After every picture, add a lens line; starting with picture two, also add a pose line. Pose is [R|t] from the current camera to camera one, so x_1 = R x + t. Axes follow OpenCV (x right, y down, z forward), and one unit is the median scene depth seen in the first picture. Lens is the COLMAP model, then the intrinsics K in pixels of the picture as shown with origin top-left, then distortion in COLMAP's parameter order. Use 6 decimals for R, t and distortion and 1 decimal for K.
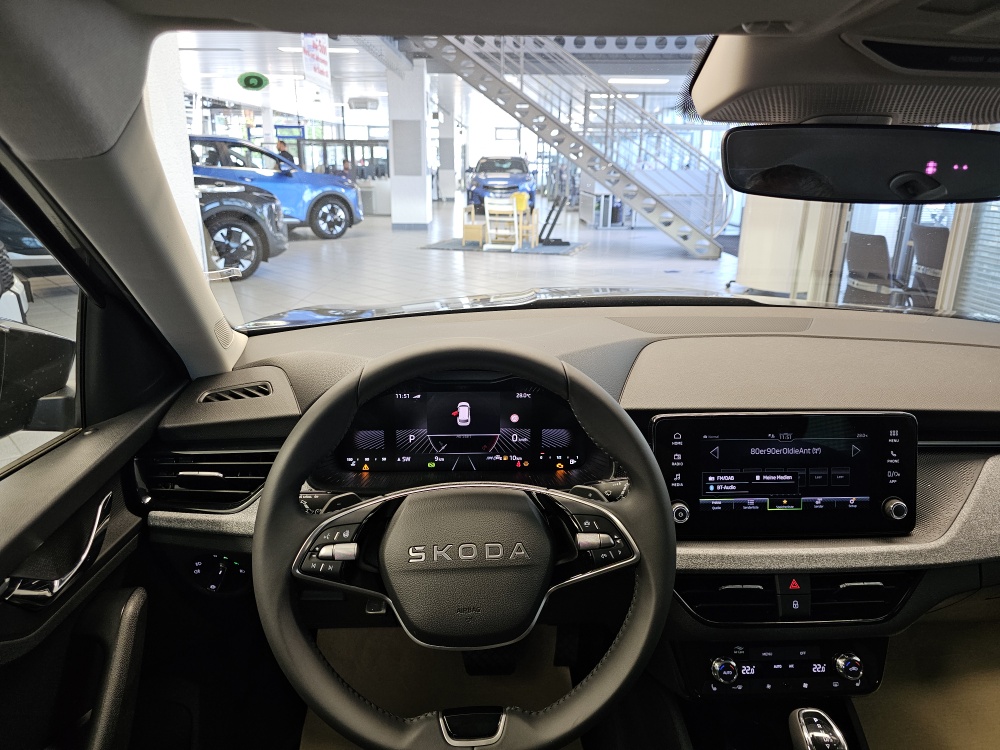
lens RADIAL K [[676.5, 0, 499.2], [0, 676.5, 364.5], [0, 0, 1]] dist [0.050742, -0.063178]
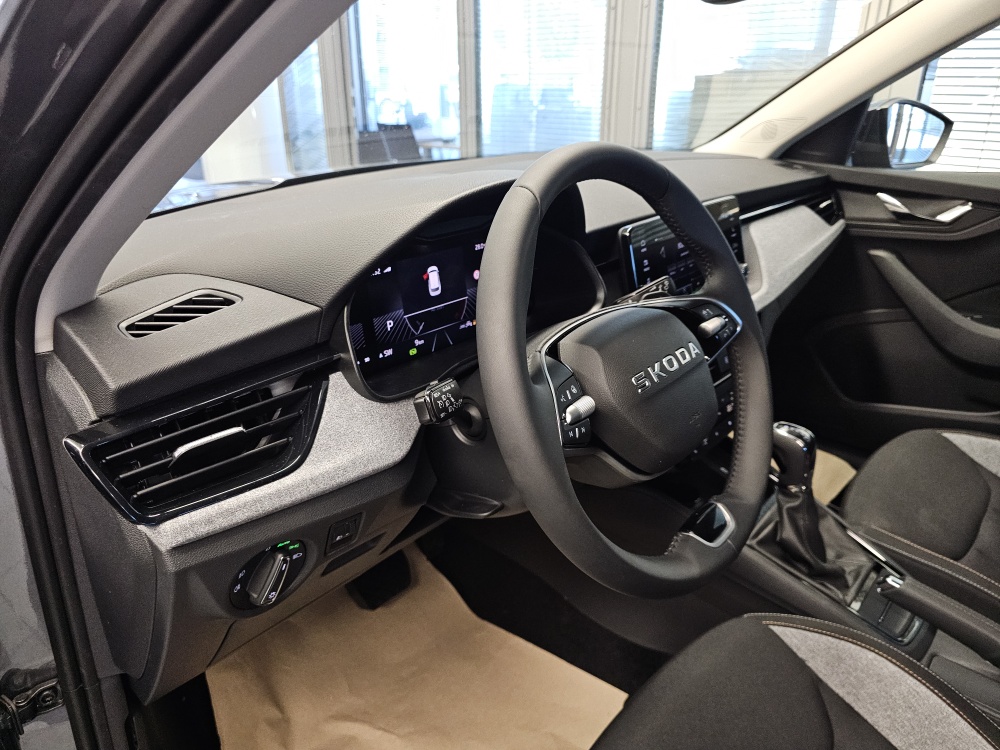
lens RADIAL K [[676.5, 0, 499.2], [0, 676.5, 364.5], [0, 0, 1]] dist [0.050742, -0.063178]
pose [[0.690545, -0.287607, 0.663649, -0.654046], [0.219431, 0.957602, 0.186675, 0.036793], [-0.689201, 0.016717, 0.724377, 0.373268]]
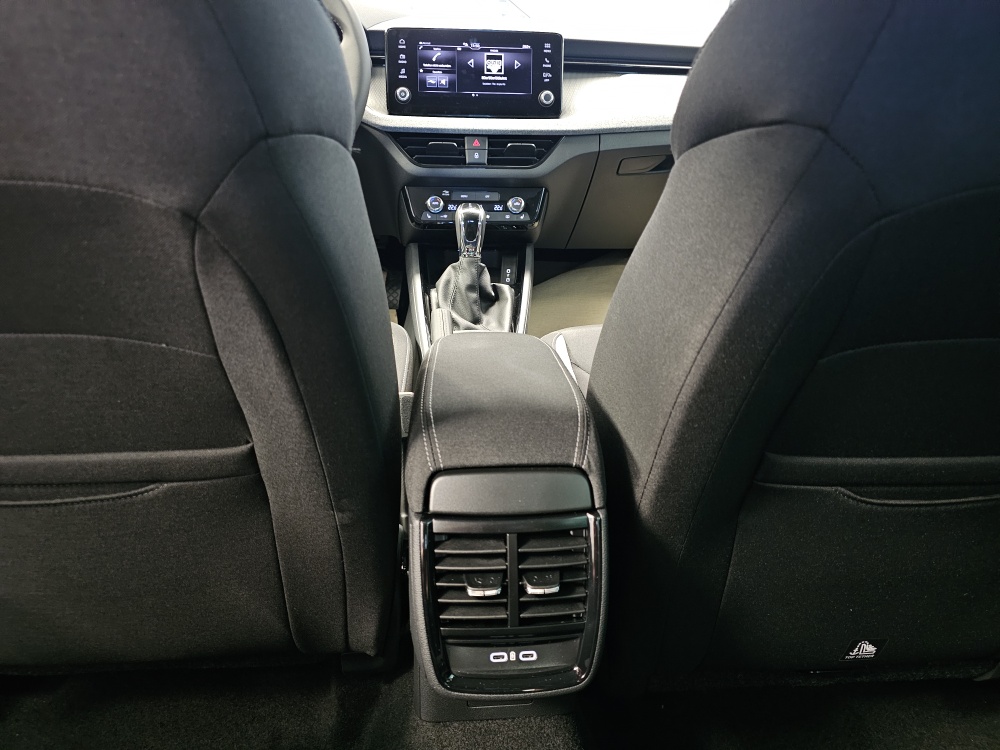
lens RADIAL K [[676.5, 0, 499.2], [0, 676.5, 364.5], [0, 0, 1]] dist [0.050742, -0.063178]
pose [[0.998753, 0.001221, 0.049917, 0.398359], [-0.008403, 0.989554, 0.143919, 0.585888], [-0.049220, -0.144159, 0.988330, -0.594543]]
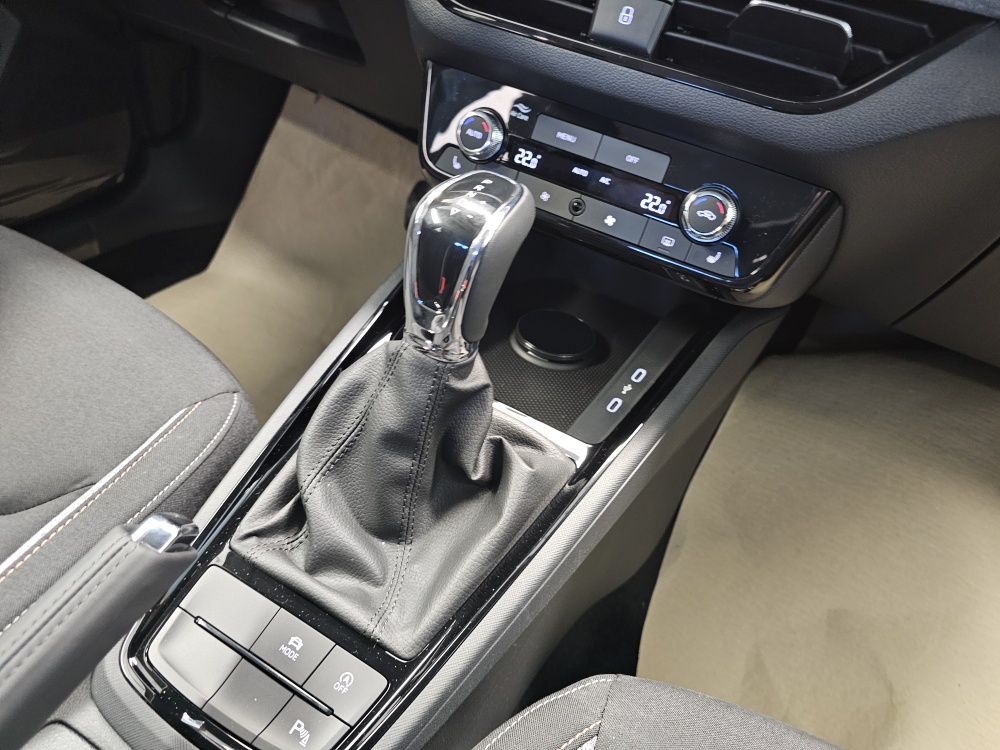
lens RADIAL K [[676.5, 0, 499.2], [0, 676.5, 364.5], [0, 0, 1]] dist [0.050742, -0.063178]
pose [[0.840050, 0.421175, -0.341947, 0.600416], [-0.281991, 0.877458, 0.388005, 0.393215], [0.463462, -0.229518, 0.855876, 0.509636]]
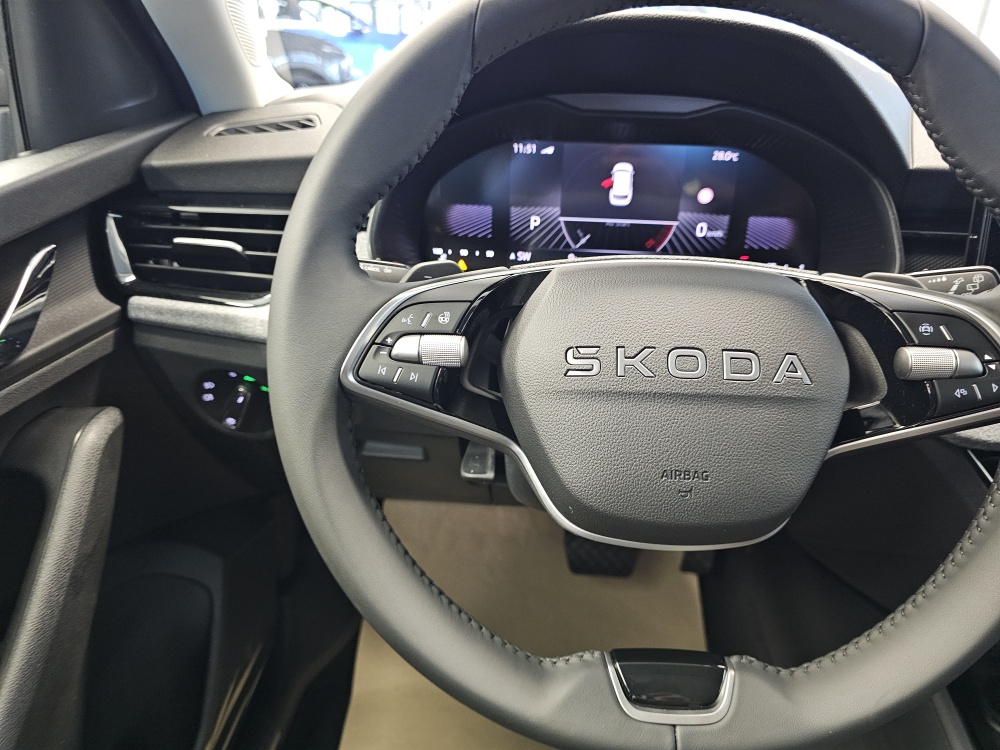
lens RADIAL K [[689.2, 0, 500.0], [0, 689.2, 369.2], [0, 0, 1]] dist [0.029638, -0.043315]
pose [[0.993873, 0.061701, -0.091705, -0.105315], [-0.046638, 0.986311, 0.158166, 0.161345], [0.100208, -0.152920, 0.983145, 0.383925]]
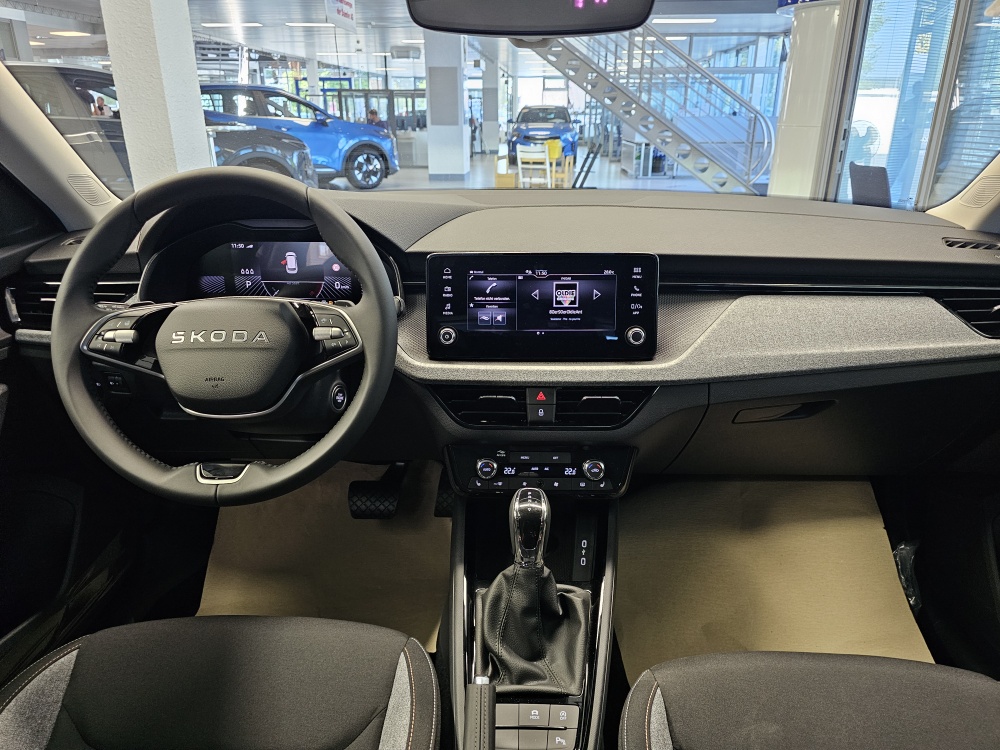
lens RADIAL K [[673.9, 0, 502.6], [0, 673.9, 372.3], [0, 0, 1]] dist [0.064681, -0.073225]
pose [[0.997328, 0.014702, -0.071560, 0.438655], [-0.009589, 0.997411, 0.071273, 0.193740], [0.072422, -0.070396, 0.994887, -0.159273]]
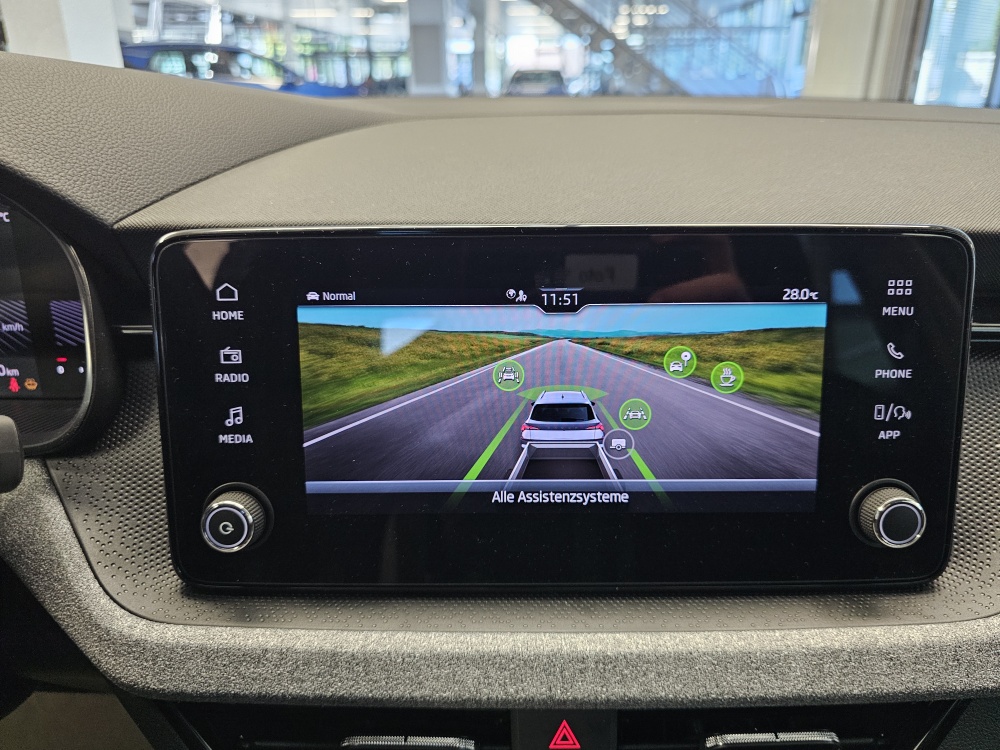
lens RADIAL K [[706.3, 0, 511.0], [0, 706.3, 364.4], [0, 0, 1]] dist [-0.004015, -0.024515]
pose [[0.998643, 0.006471, -0.051677, 0.413512], [-0.001855, 0.996042, 0.088869, 0.108028], [0.052047, -0.088653, 0.994702, 0.658048]]
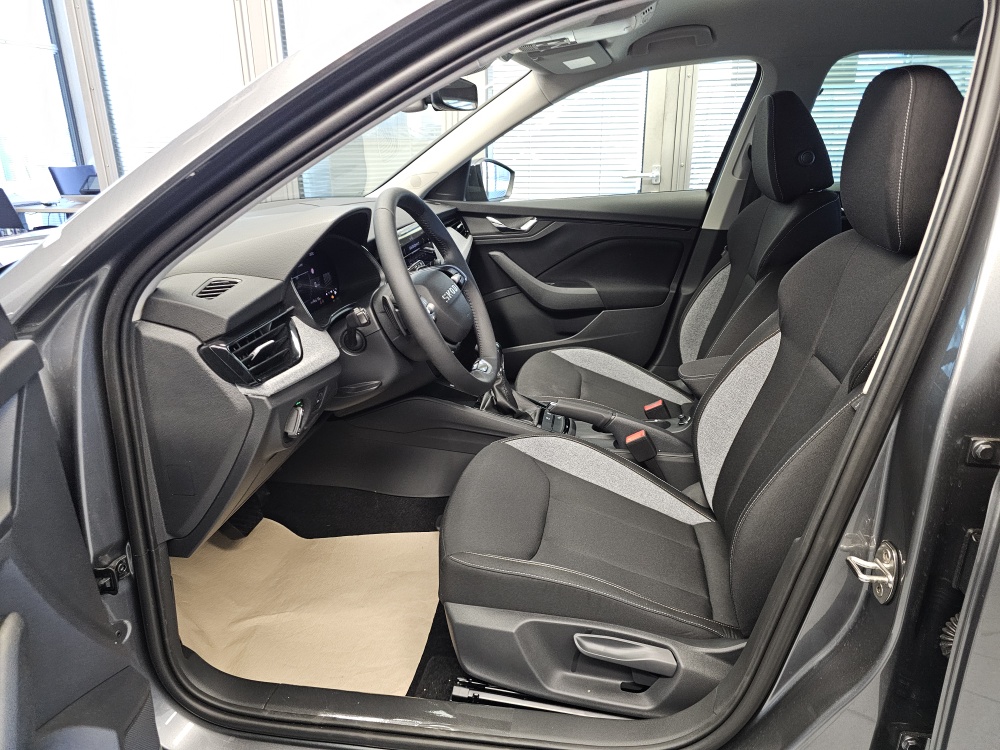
lens RADIAL K [[676.5, 0, 499.2], [0, 676.5, 364.5], [0, 0, 1]] dist [0.050742, -0.063178]
pose [[0.185058, -0.323472, 0.927965, -1.488483], [0.294708, 0.919081, 0.261604, -0.000324], [-0.937497, 0.225067, 0.265414, 0.311563]]
